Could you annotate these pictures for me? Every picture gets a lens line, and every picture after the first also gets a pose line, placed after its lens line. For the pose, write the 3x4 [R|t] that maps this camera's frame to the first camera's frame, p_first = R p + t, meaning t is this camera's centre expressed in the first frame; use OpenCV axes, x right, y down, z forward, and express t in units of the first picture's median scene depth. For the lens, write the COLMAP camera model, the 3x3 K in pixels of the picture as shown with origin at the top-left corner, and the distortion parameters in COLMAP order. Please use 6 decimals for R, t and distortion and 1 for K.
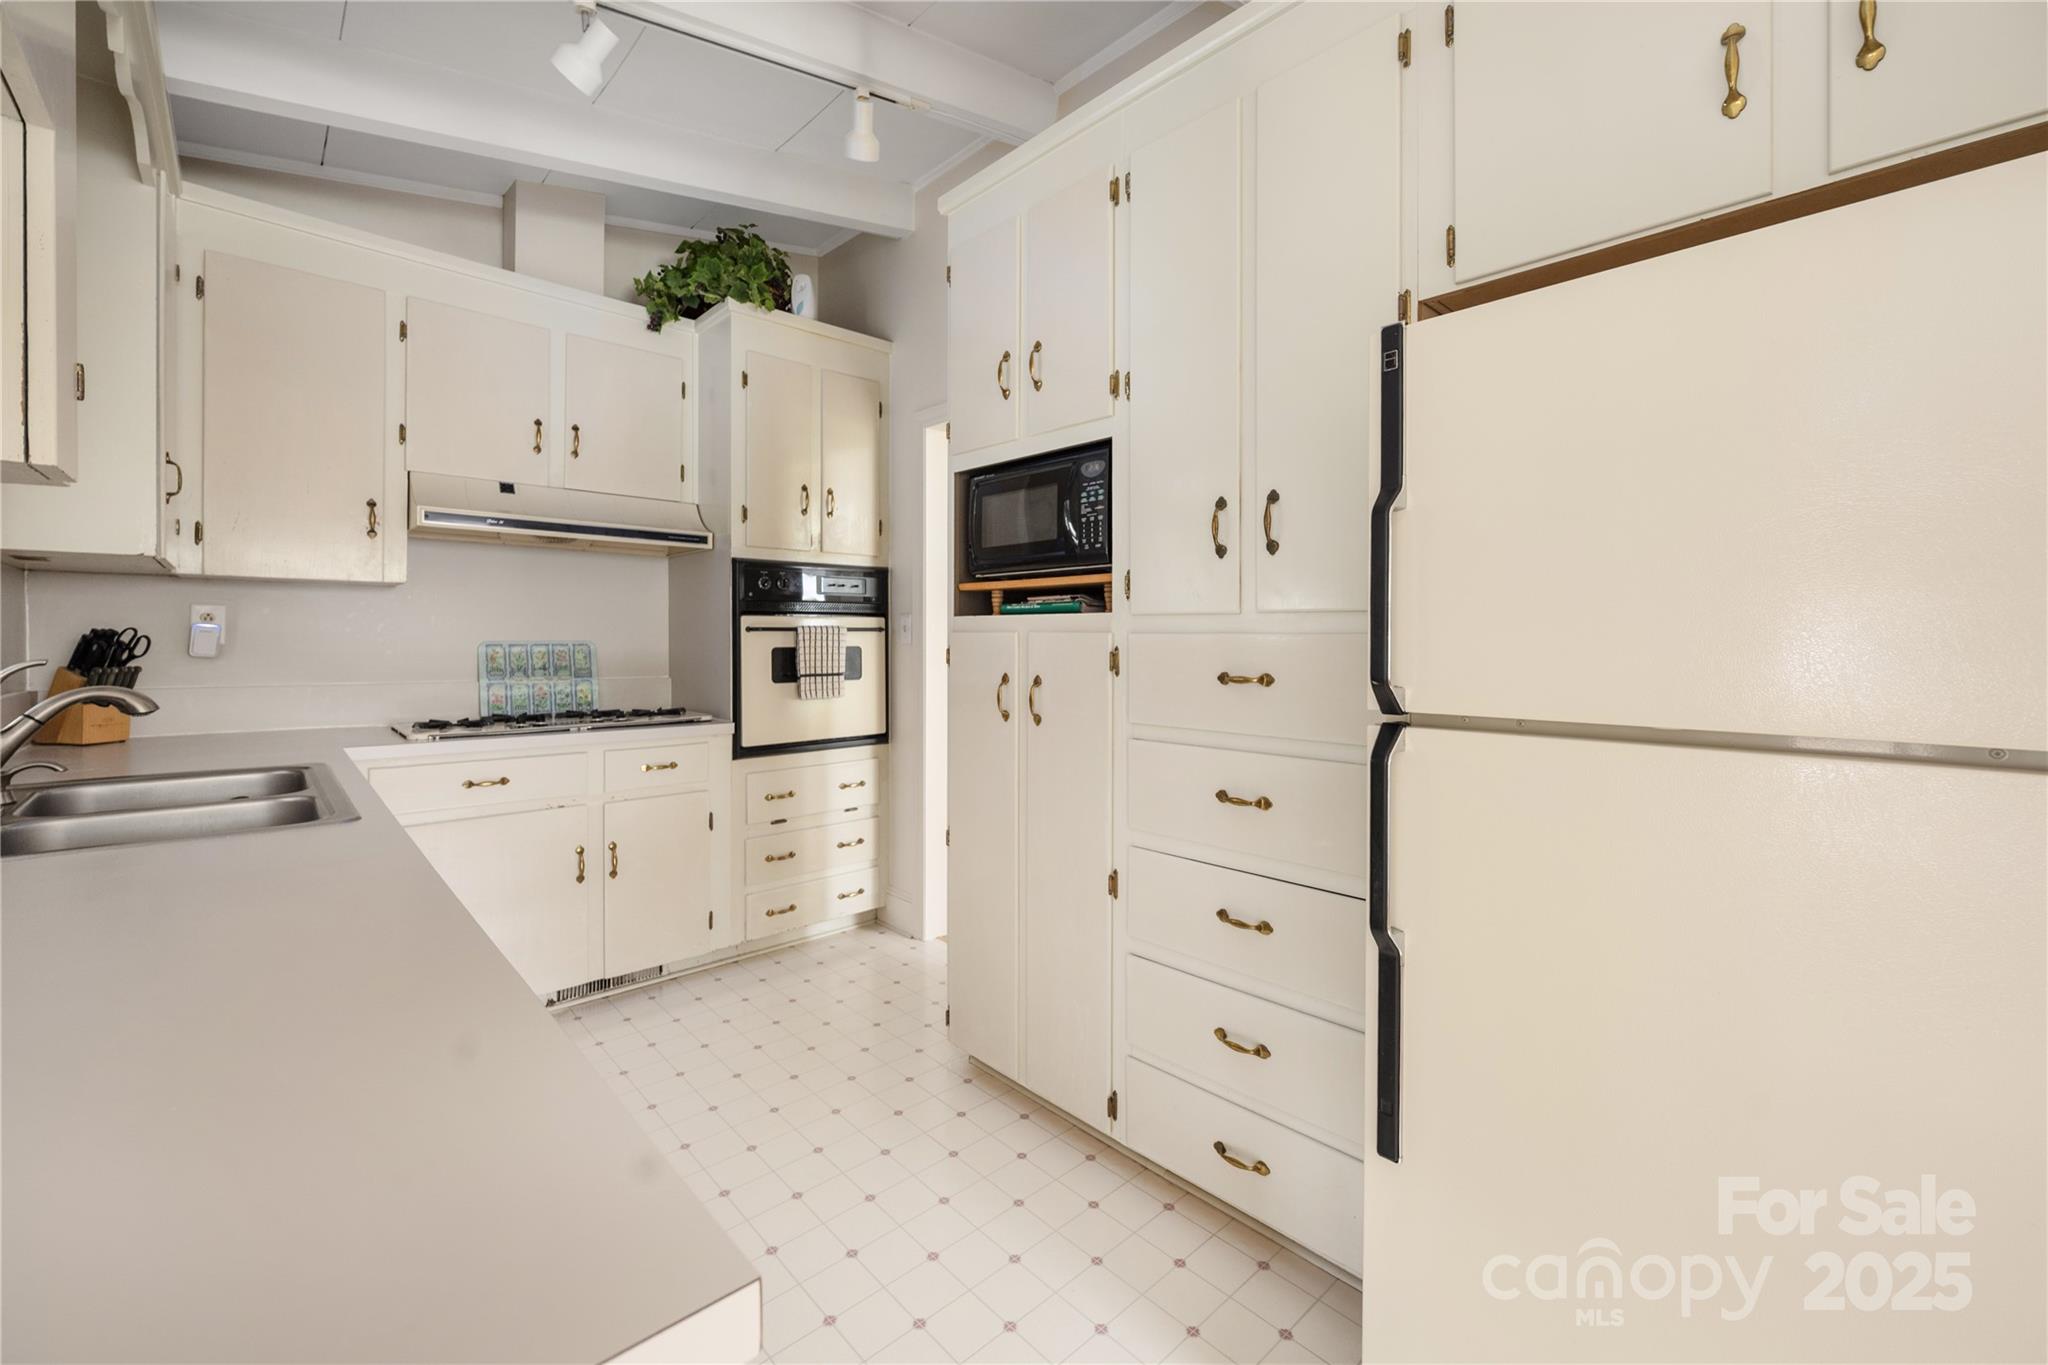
lens RADIAL K [[827.5, 0, 1017.9], [0, 827.5, 634.9], [0, 0, 1]] dist [-0.001169, -0.001246]
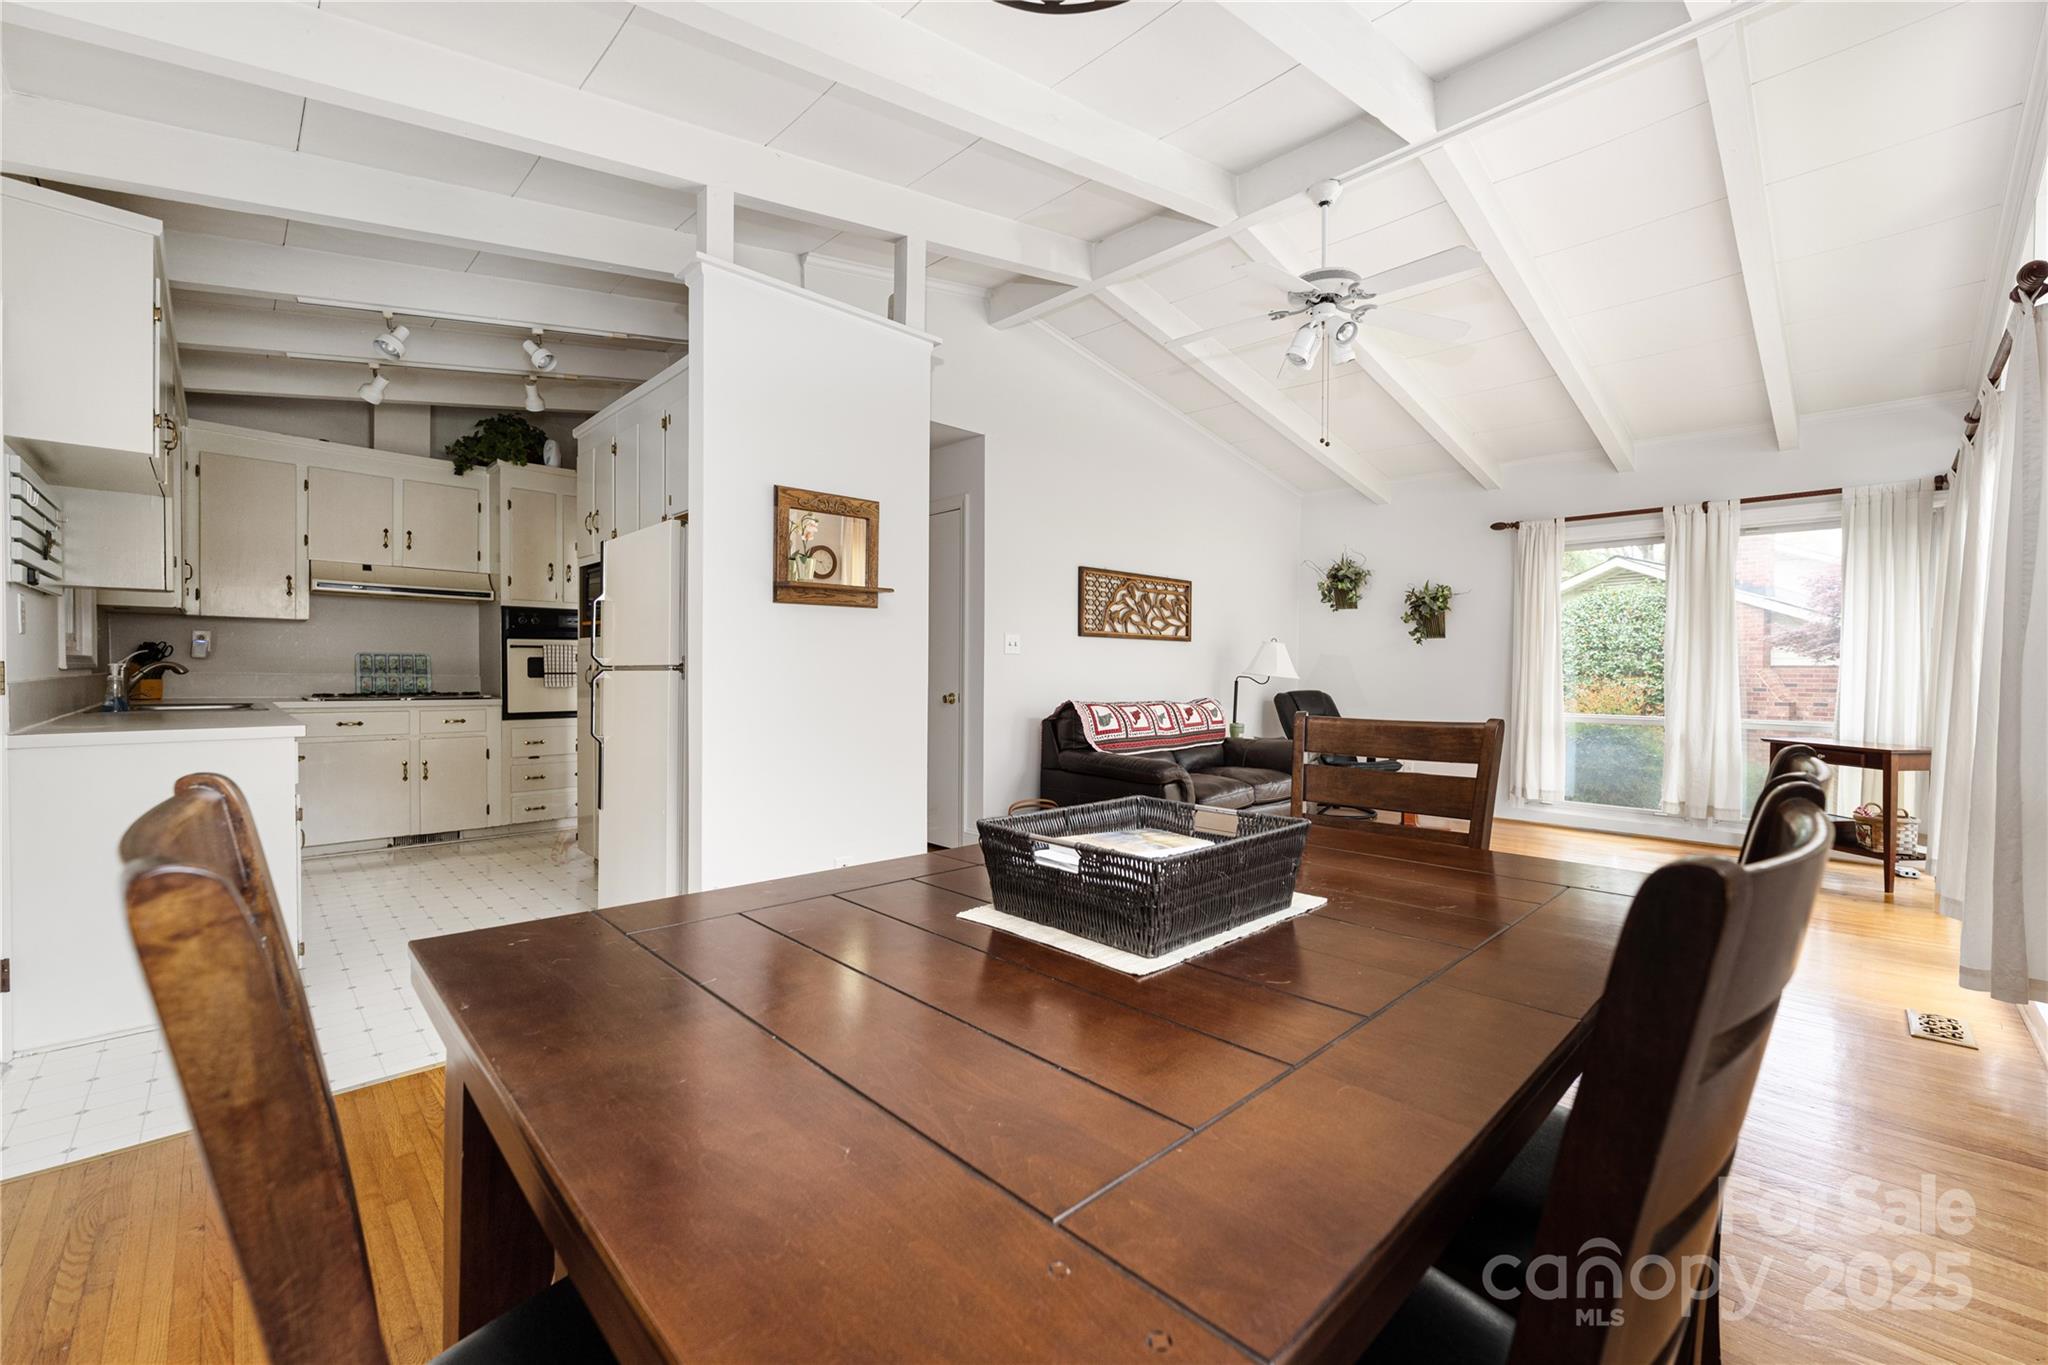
lens RADIAL K [[827.5, 0, 1022.0], [0, 827.5, 678.6], [0, 0, 1]] dist [-0.001169, -0.001246]
pose [[0.999715, 0.004640, 0.023404, 0.747024], [-0.004910, 0.999922, 0.011483, 0.037454], [-0.023349, -0.011595, 0.999660, -0.817797]]
